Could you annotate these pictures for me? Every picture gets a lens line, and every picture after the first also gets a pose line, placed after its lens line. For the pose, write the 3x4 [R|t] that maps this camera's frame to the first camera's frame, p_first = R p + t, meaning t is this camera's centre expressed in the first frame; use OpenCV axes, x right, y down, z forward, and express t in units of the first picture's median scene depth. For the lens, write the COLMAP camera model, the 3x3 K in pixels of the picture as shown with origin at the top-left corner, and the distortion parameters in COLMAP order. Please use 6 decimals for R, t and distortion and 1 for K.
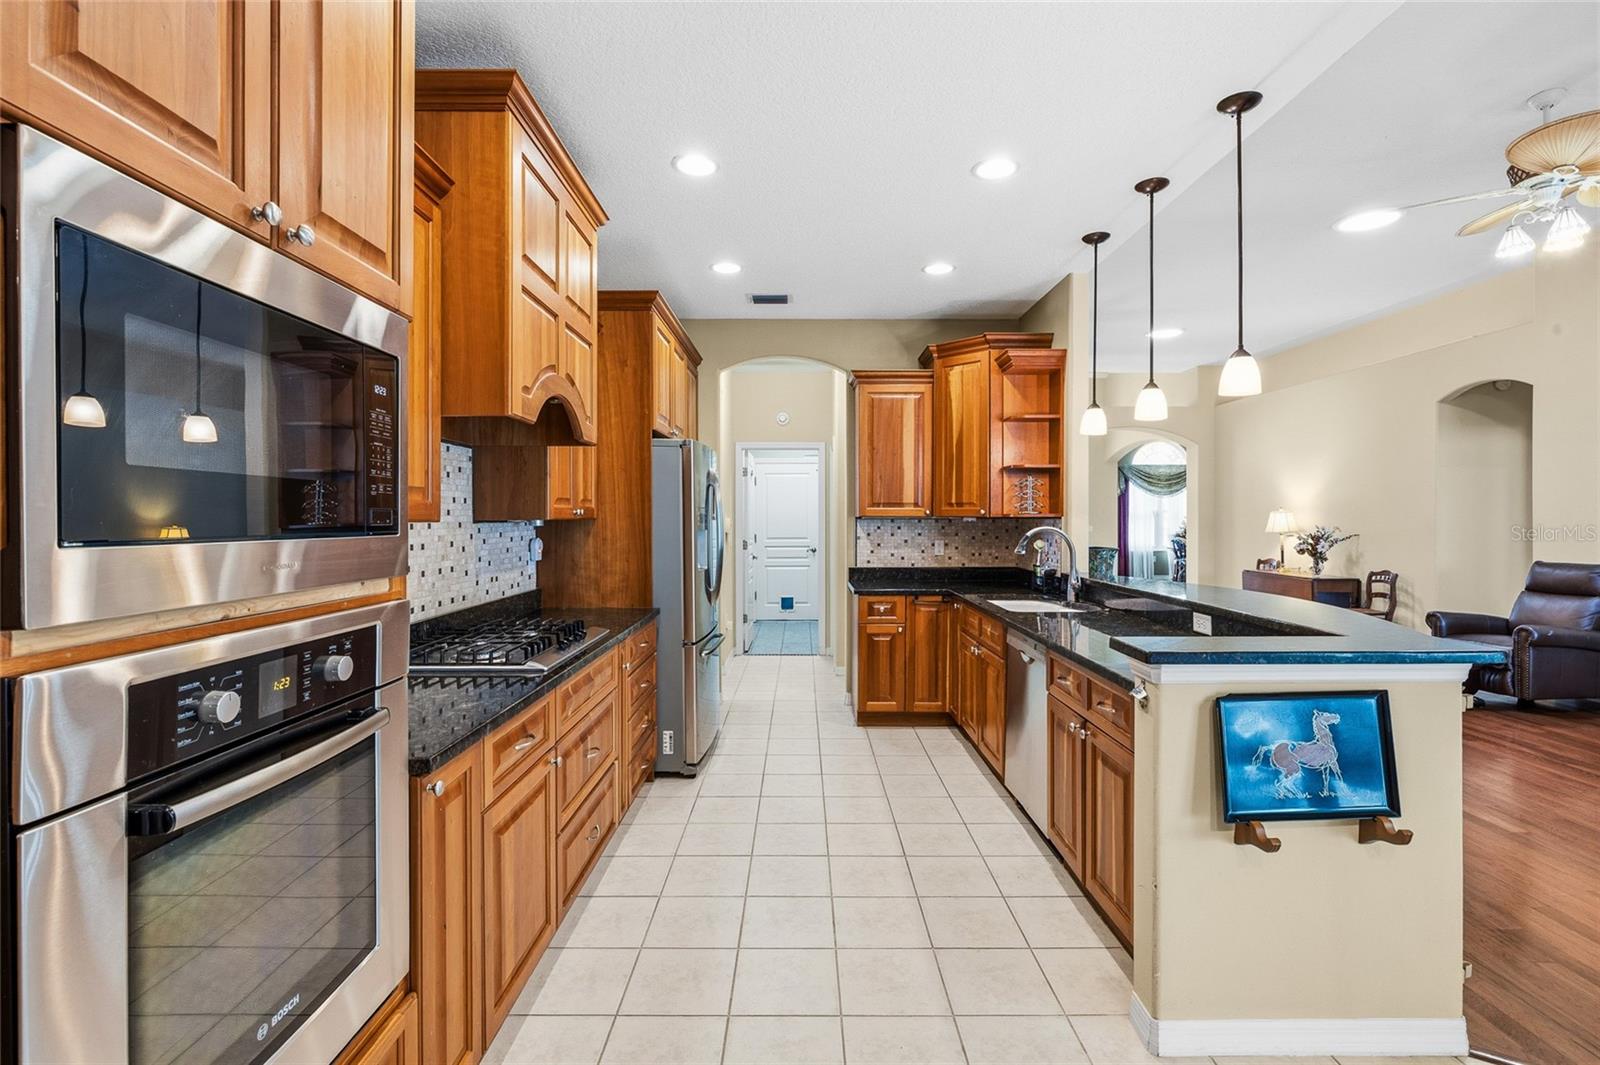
lens RADIAL K [[724.5, 0, 802.2], [0, 724.5, 520.0], [0, 0, 1]] dist [-0.001474, 0.000075]
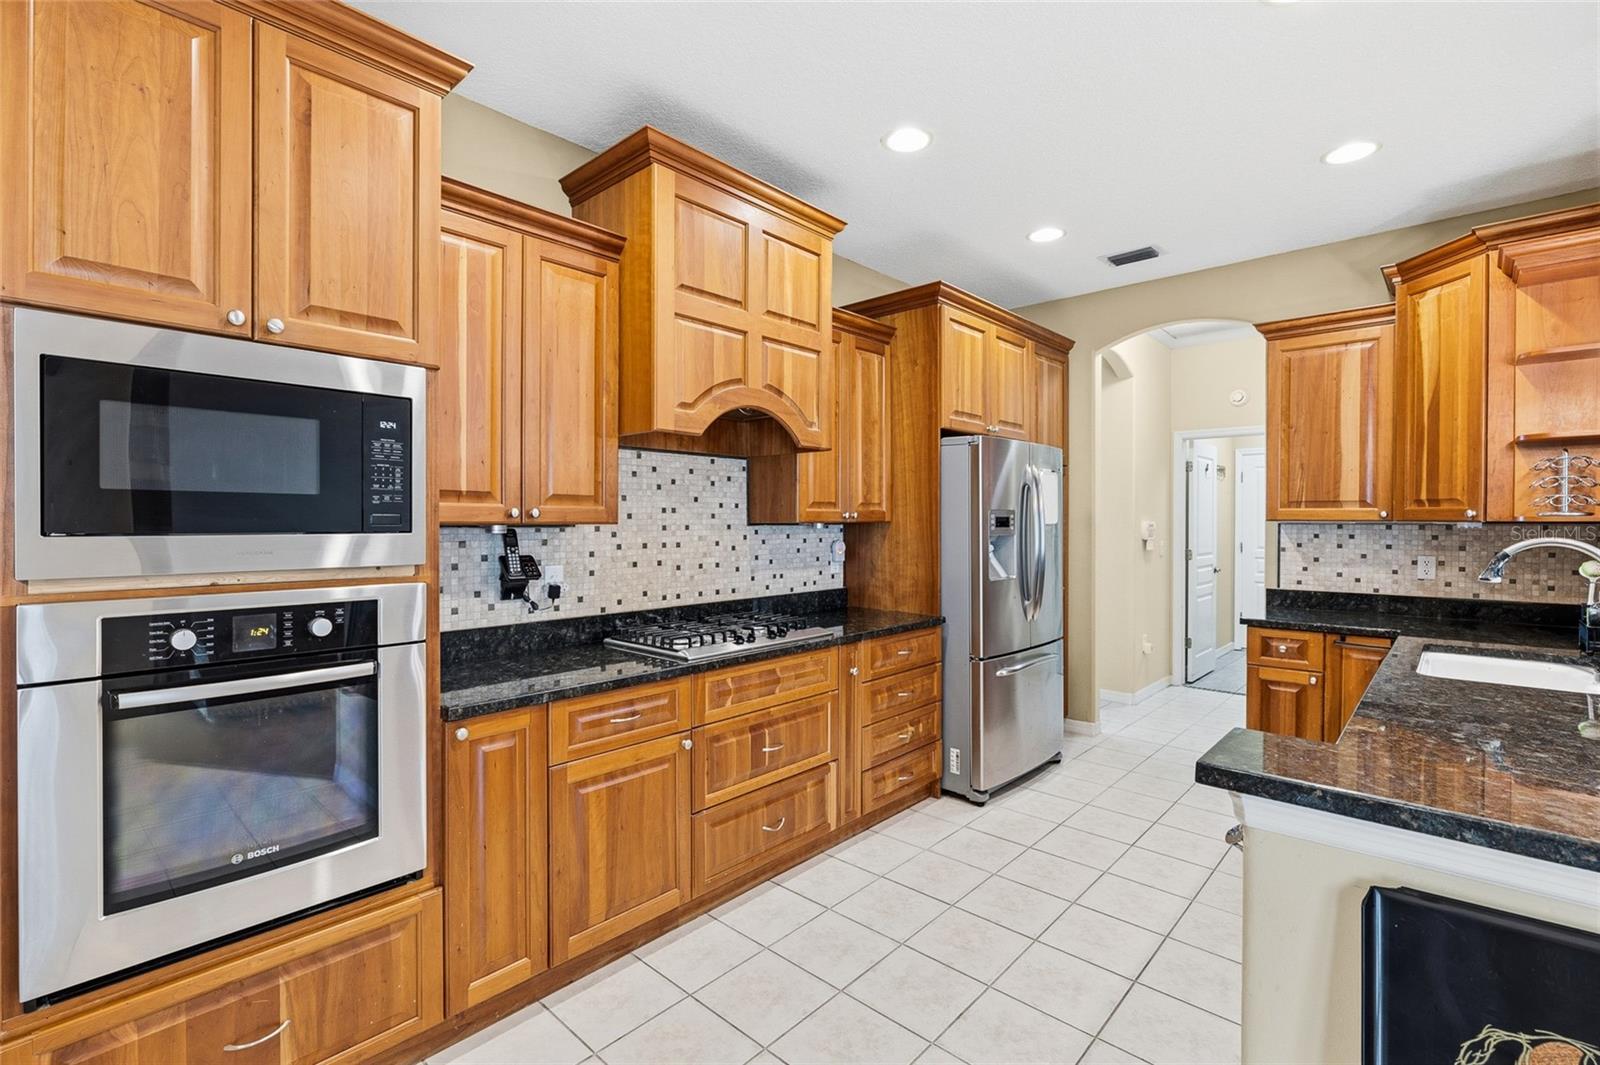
lens RADIAL K [[721.2, 0, 803.6], [0, 721.2, 525.9], [0, 0, 1]] dist [-0.003707, -0.000102]
pose [[0.736859, 0.006644, -0.676014, 0.241392], [-0.004486, 0.999978, 0.004937, -0.000723], [0.676031, -0.000605, 0.736873, 0.146362]]
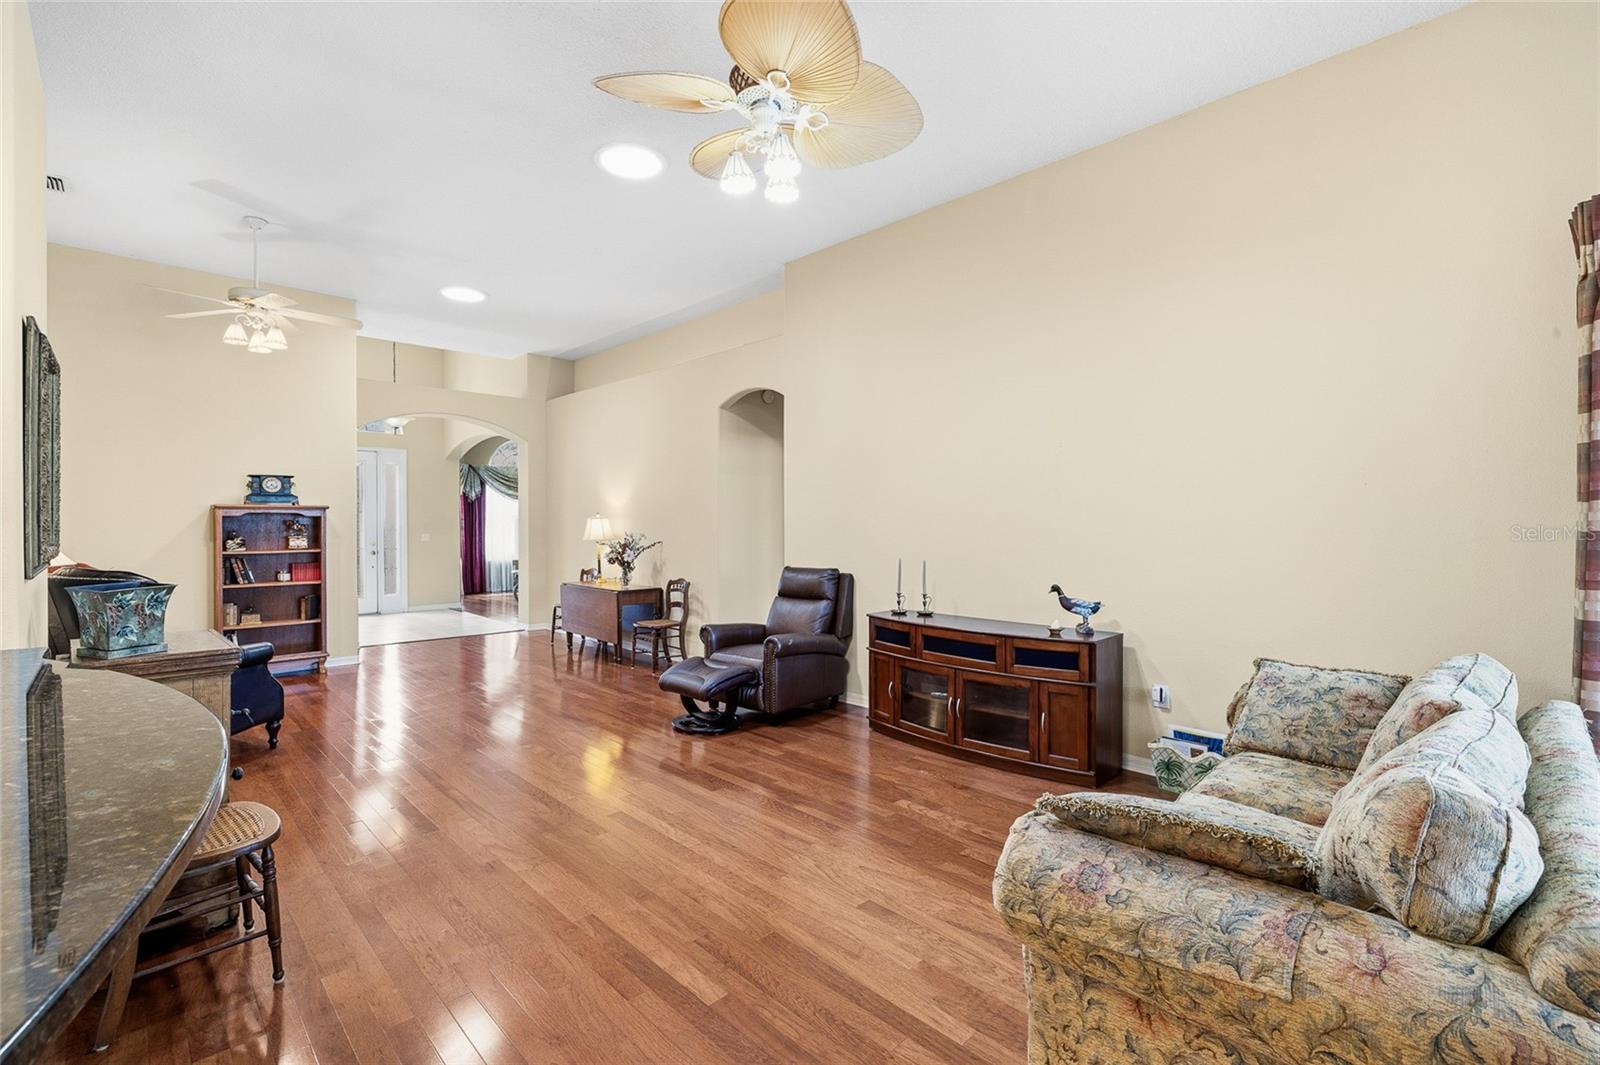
lens RADIAL K [[709.9, 0, 798.8], [0, 709.9, 524.3], [0, 0, 1]] dist [-0.003669, 0.000030]
pose [[0.717264, -0.000414, 0.696801, 0.402275], [0.002698, 0.999994, -0.002184, -0.000594], [-0.696796, 0.003446, 0.717261, 0.327032]]
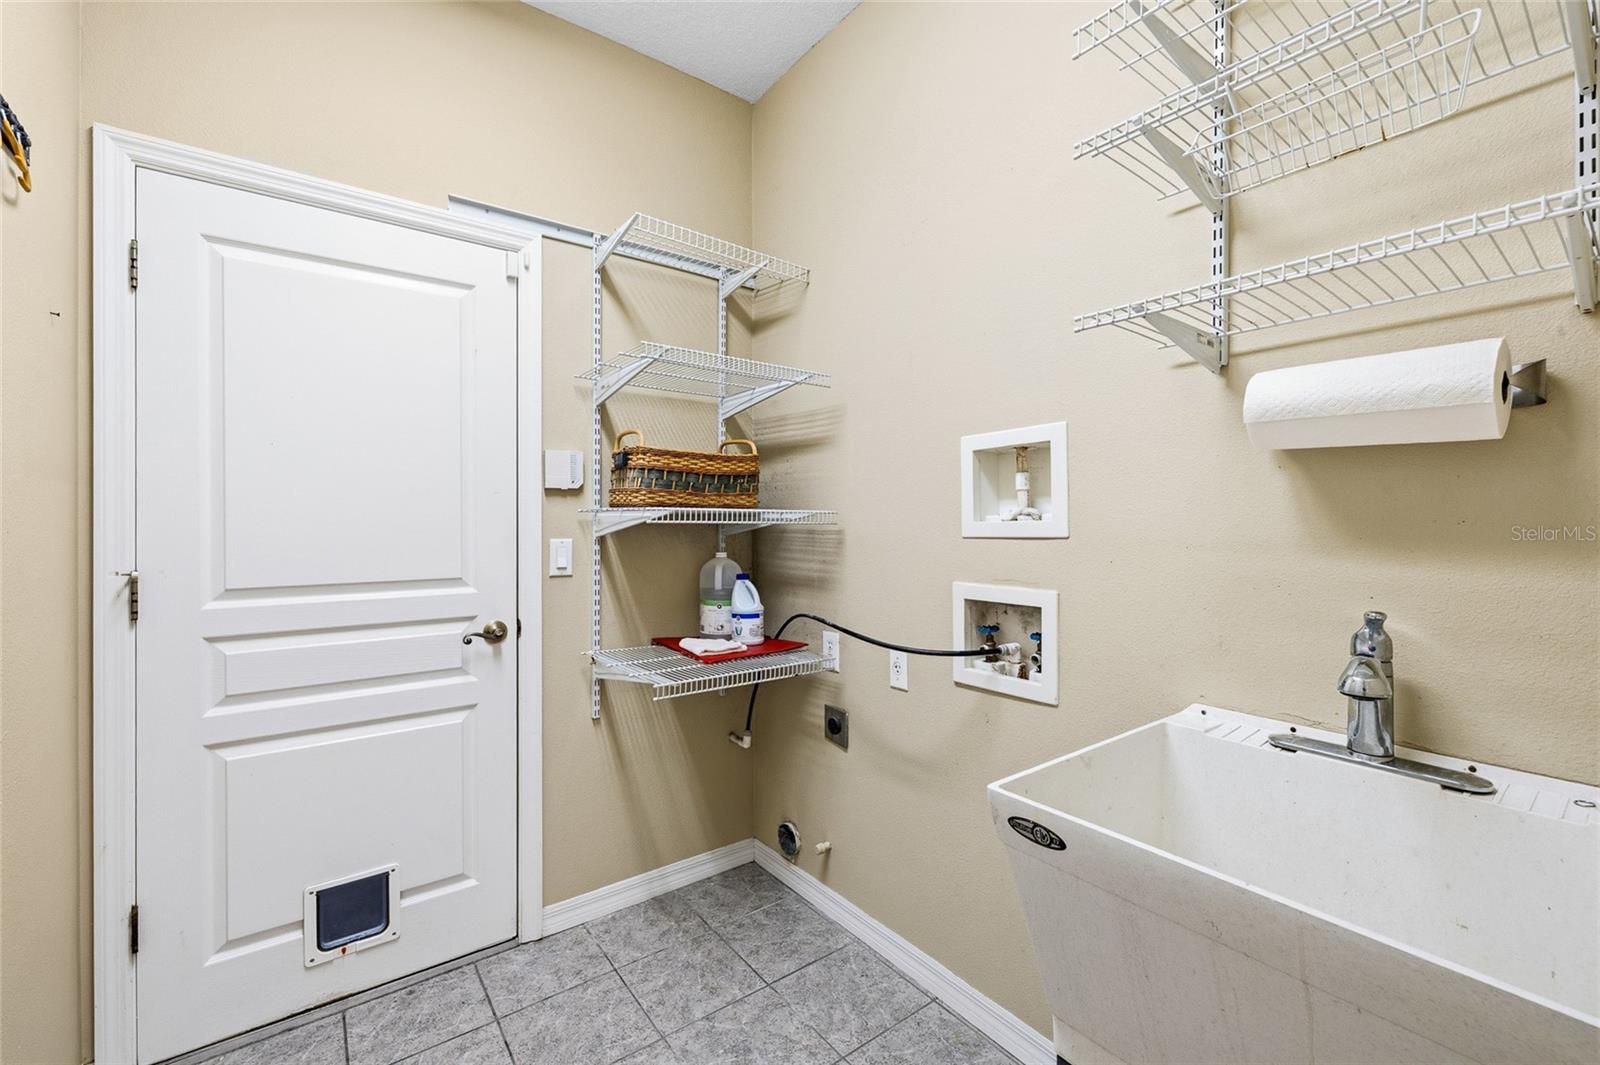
lens RADIAL K [[657.9, 0, 800.0], [0, 657.9, 532.5], [0, 0, 1]] dist [-0.000368, -0.000036]
pose [[0.799289, -0.001238, 0.600946, -0.062998], [0.001496, 0.999999, 0.000069, 0.021178], [-0.600946, 0.000844, 0.799289, 1.576998]]
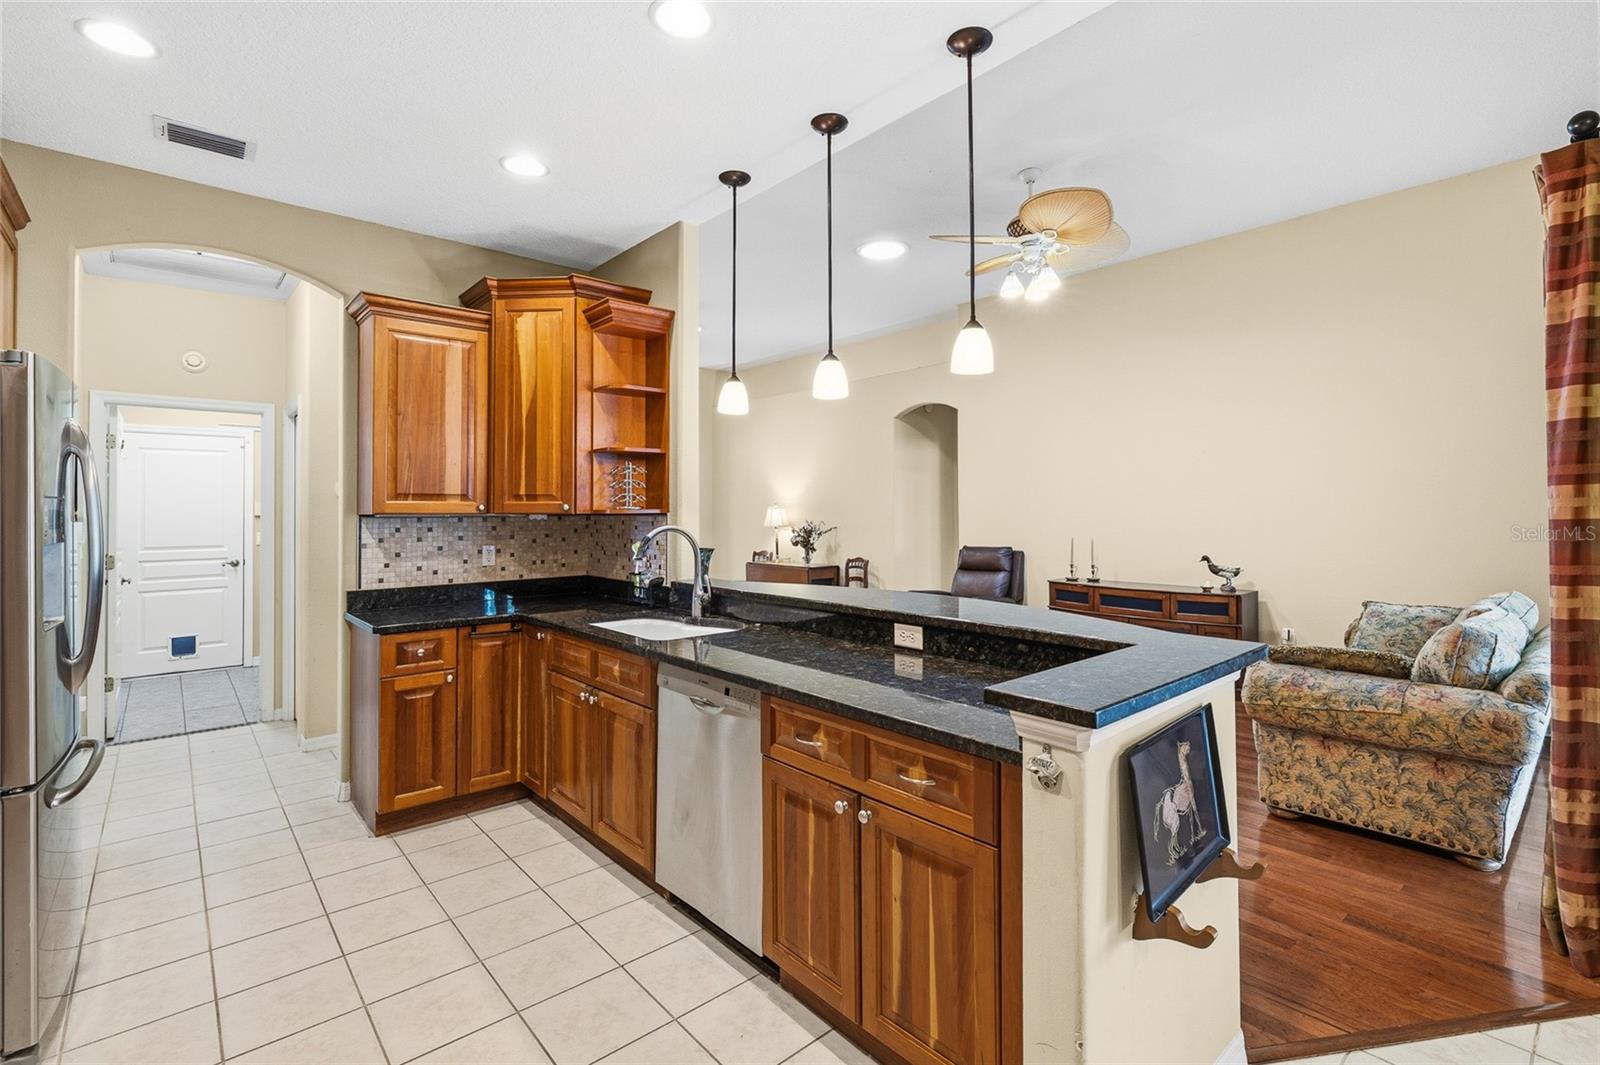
lens RADIAL K [[730.5, 0, 804.5], [0, 730.5, 502.2], [0, 0, 1]] dist [-0.001552, 0.000362]
pose [[0.752488, 0.005647, 0.658582, -0.068191], [0.007365, 0.999829, -0.016988, -0.001365], [-0.658565, 0.017634, 0.752317, 0.253585]]
